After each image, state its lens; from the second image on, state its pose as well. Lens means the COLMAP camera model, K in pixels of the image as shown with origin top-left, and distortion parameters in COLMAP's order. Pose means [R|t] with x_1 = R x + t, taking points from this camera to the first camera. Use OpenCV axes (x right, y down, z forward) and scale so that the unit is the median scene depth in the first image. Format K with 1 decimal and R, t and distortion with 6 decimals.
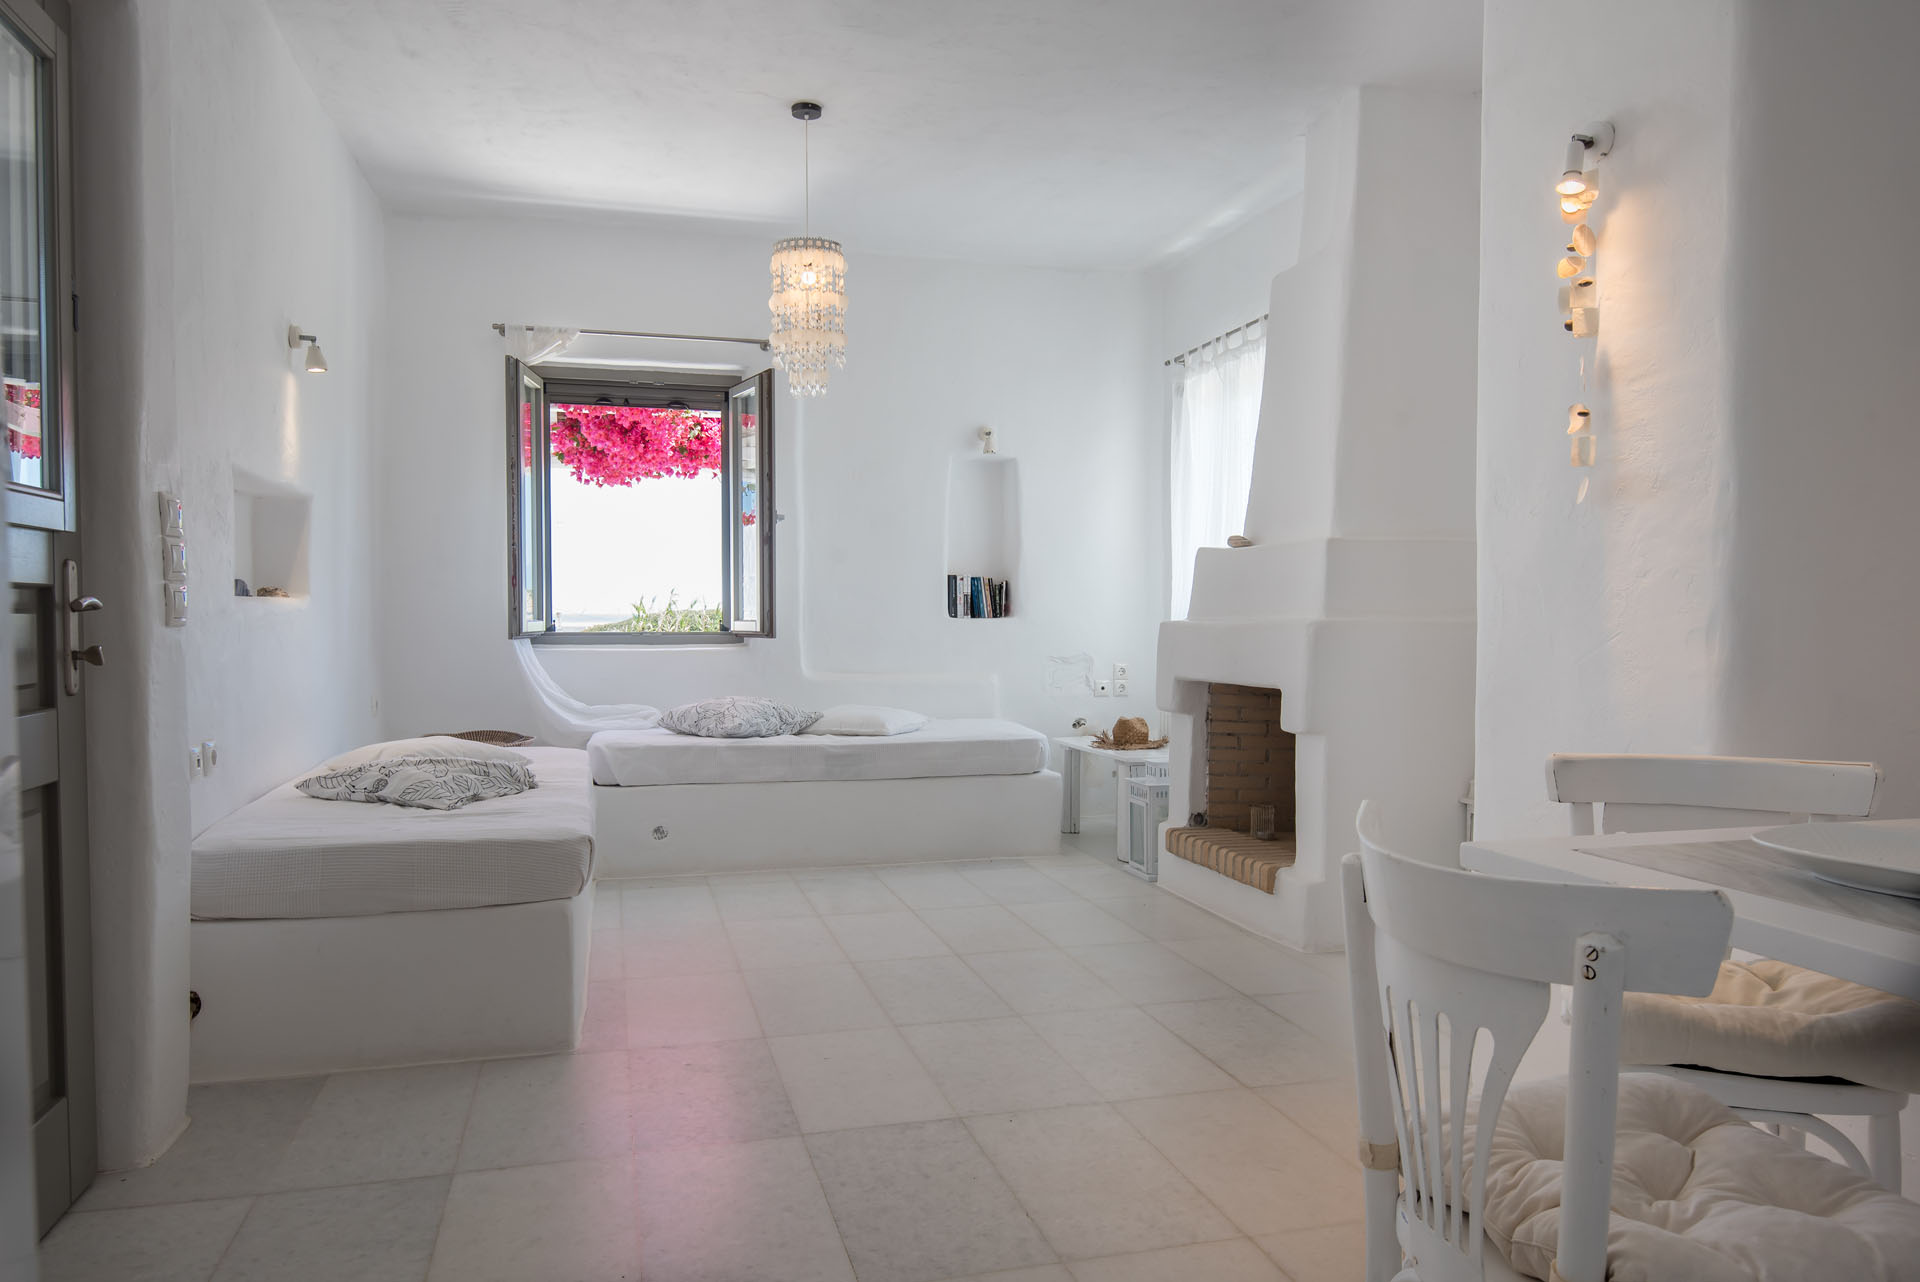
lens RADIAL K [[1283.8, 0, 961.0], [0, 1283.8, 646.8], [0, 0, 1]] dist [0.019758, -0.005892]
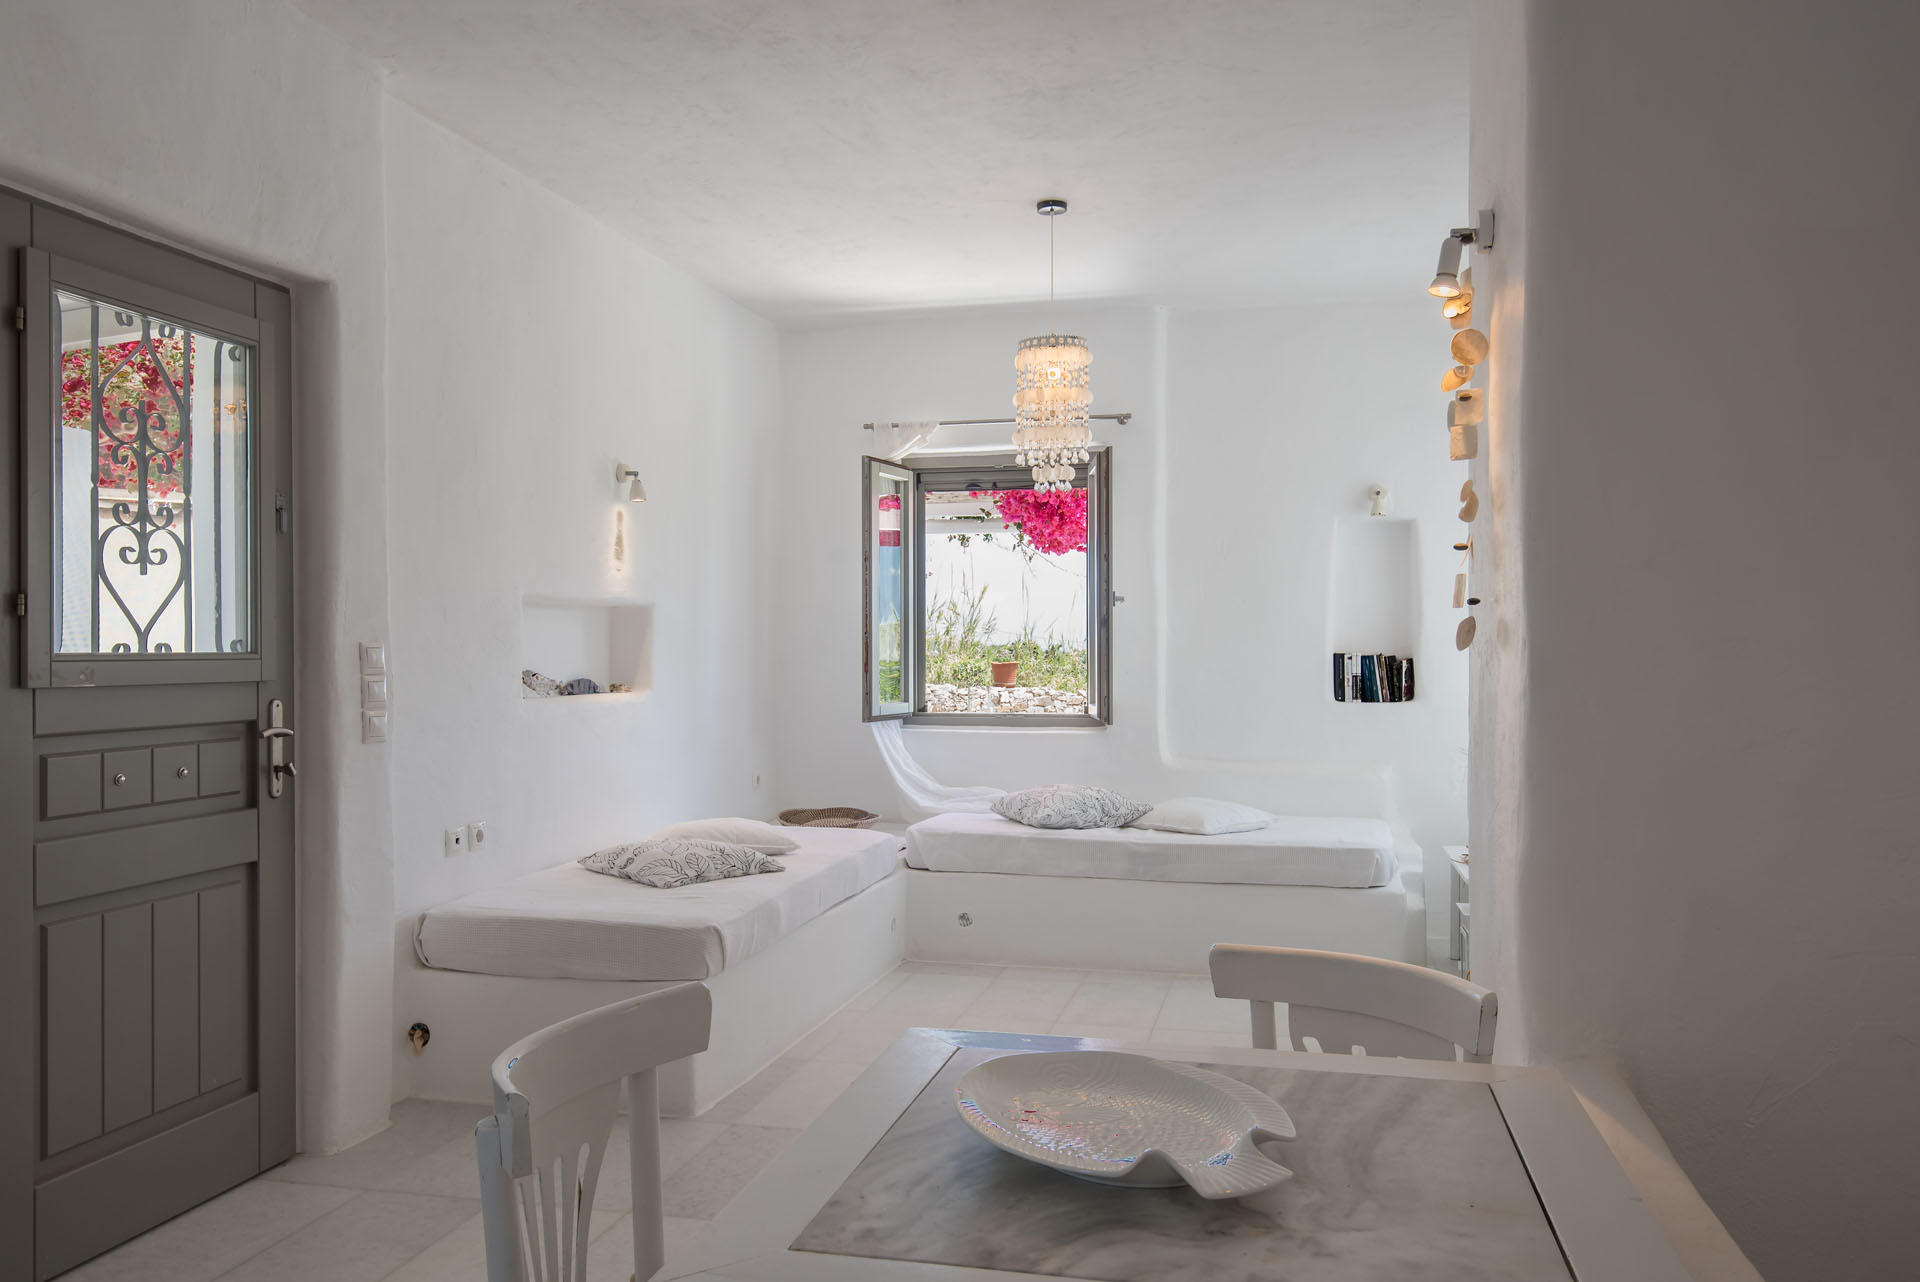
lens RADIAL K [[1445.5, 0, 959.8], [0, 1445.5, 648.9], [0, 0, 1]] dist [0.036877, -0.005488]
pose [[0.878472, -0.002440, -0.477788, 0.285428], [-0.010693, 0.999636, -0.024766, -0.037286], [0.477674, 0.026866, 0.878126, -0.007446]]
